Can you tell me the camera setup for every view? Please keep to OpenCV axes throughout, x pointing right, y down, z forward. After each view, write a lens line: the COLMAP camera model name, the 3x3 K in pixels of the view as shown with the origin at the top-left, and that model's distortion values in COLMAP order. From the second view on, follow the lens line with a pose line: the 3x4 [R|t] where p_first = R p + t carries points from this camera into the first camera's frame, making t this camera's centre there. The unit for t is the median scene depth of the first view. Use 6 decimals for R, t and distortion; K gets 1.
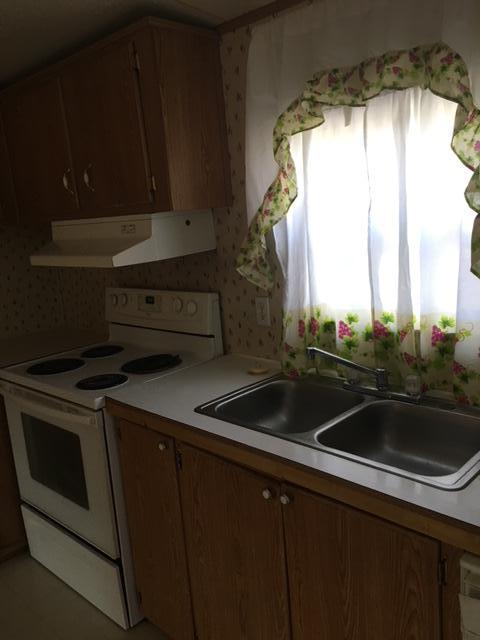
lens RADIAL K [[541.7, 0, 241.0], [0, 541.7, 323.7], [0, 0, 1]] dist [0.057170, -0.030717]
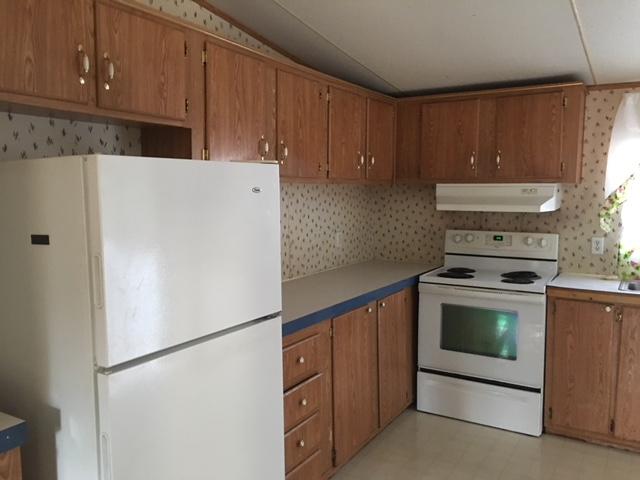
lens RADIAL K [[541.7, 0, 318.6], [0, 541.7, 238.2], [0, 0, 1]] dist [0.057170, -0.030717]
pose [[0.970724, 0.067713, 0.230454, -1.189343], [-0.036944, 0.990116, -0.135301, 0.216349], [-0.237338, 0.122826, 0.963631, -0.441300]]
